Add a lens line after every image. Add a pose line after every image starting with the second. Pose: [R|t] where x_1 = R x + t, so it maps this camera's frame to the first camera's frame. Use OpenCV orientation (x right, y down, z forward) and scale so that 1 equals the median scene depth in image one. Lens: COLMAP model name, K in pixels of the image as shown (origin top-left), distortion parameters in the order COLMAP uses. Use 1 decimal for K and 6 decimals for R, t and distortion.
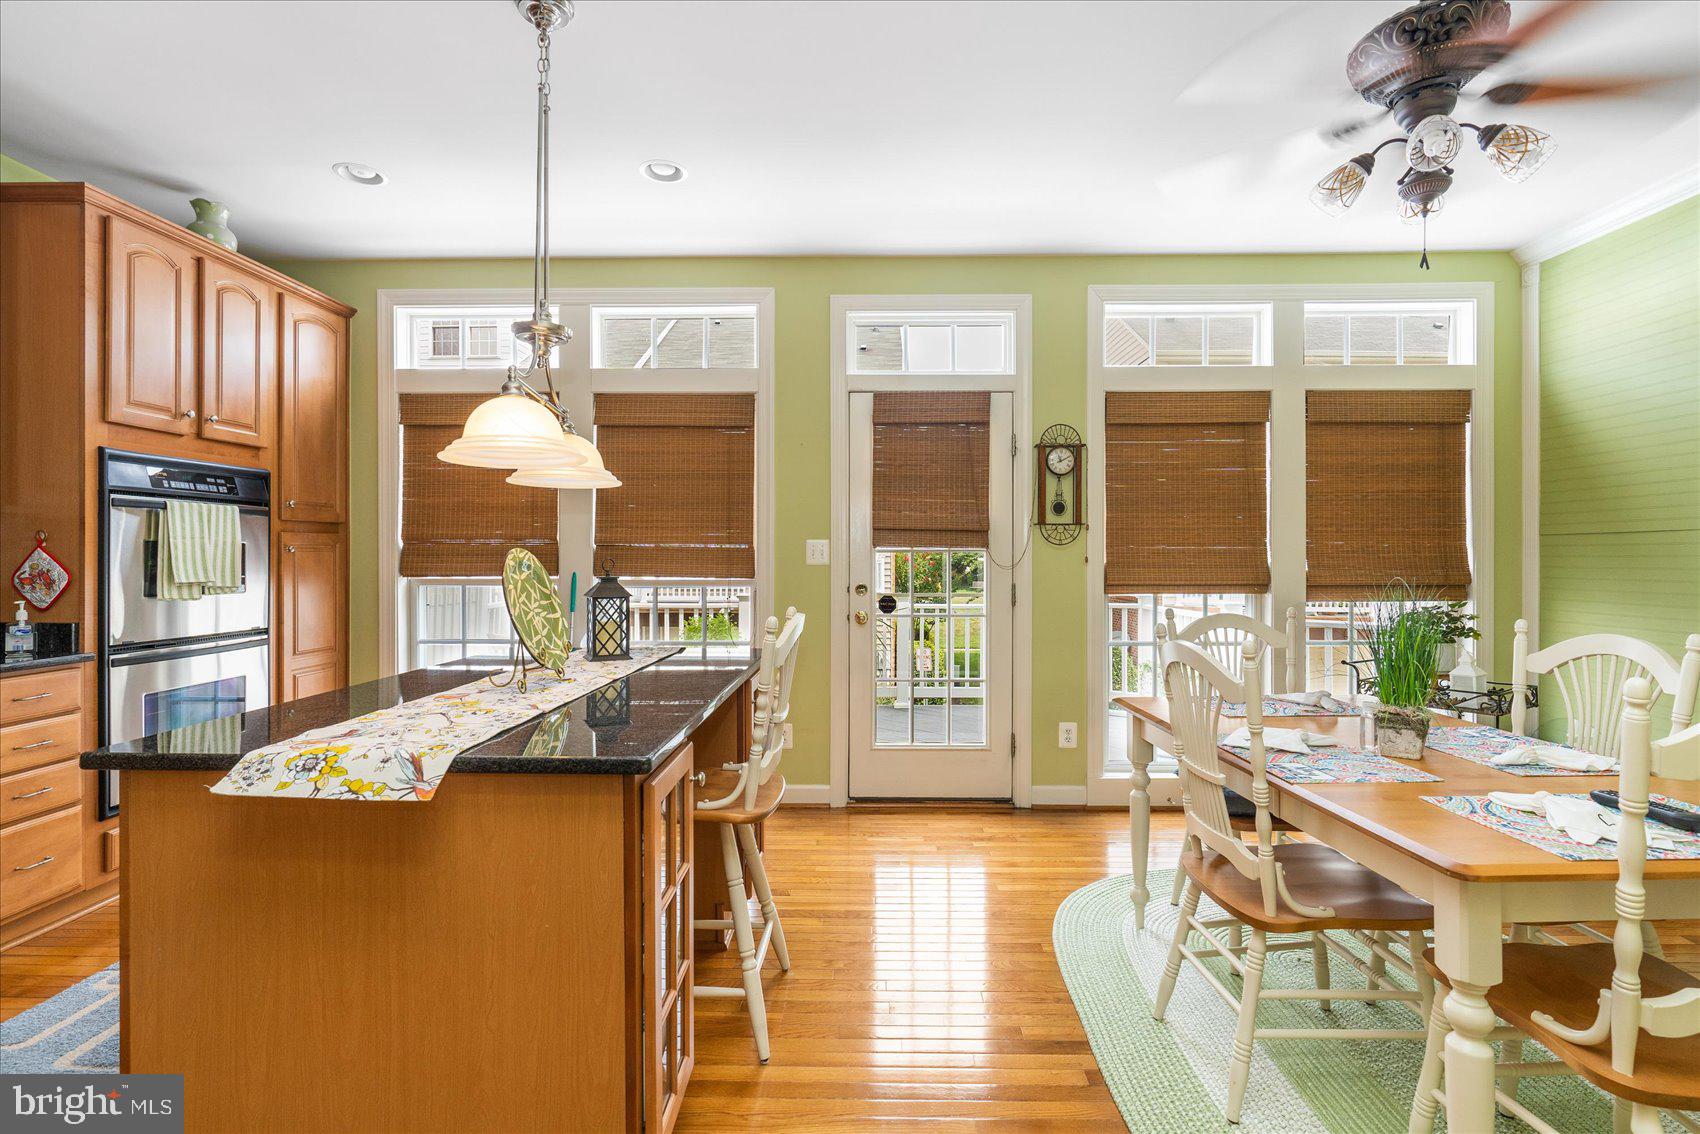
lens RADIAL K [[776.4, 0, 843.3], [0, 776.4, 564.1], [0, 0, 1]] dist [-0.003243, 0.000305]
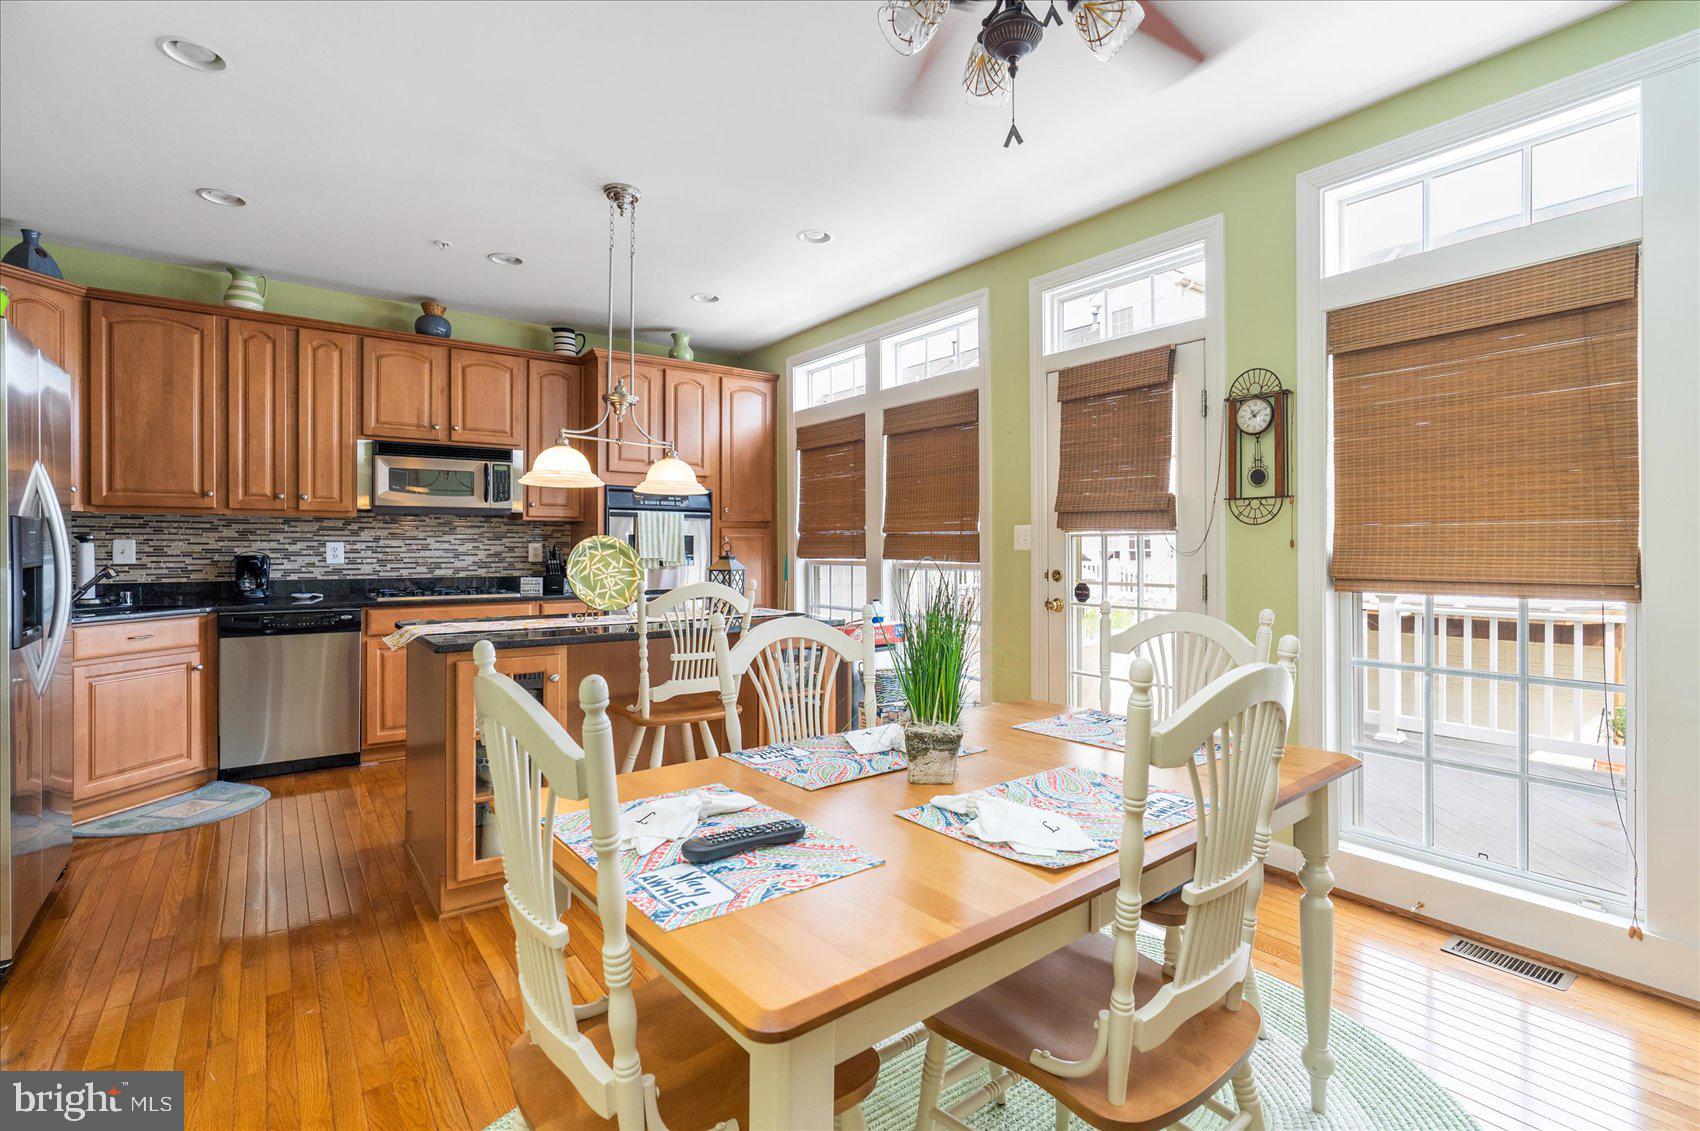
lens RADIAL K [[820.6, 0, 873.8], [0, 820.6, 533.3], [0, 0, 1]] dist [-0.000758, 0.000089]
pose [[0.609532, -0.015369, -0.792612, 0.797040], [-0.007831, 0.999647, -0.025405, 0.008875], [0.792722, 0.021692, 0.609197, 0.233780]]
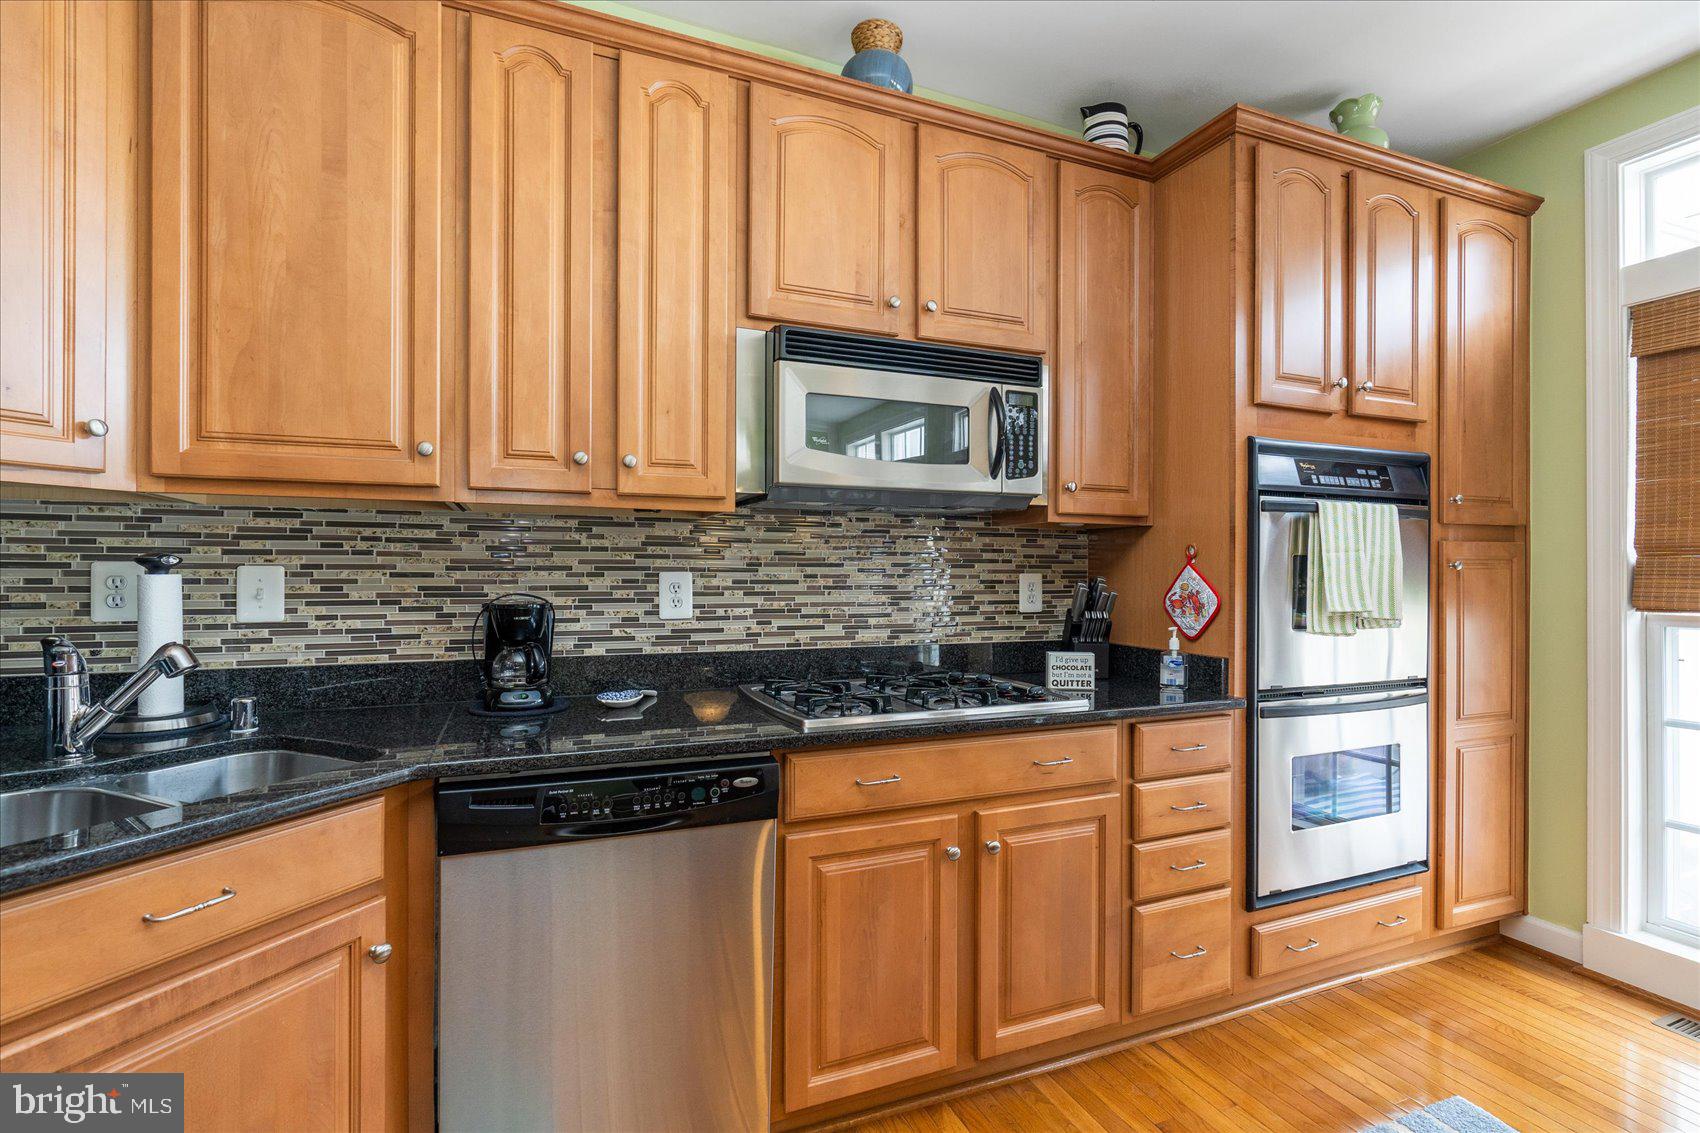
lens RADIAL K [[783.5, 0, 849.0], [0, 783.5, 550.7], [0, 0, 1]] dist [-0.007211, 0.000740]
pose [[0.399305, -0.023220, -0.916524, -0.303488], [-0.013422, 0.999424, -0.031168, -0.003926], [0.916720, 0.024747, 0.398764, 0.238454]]
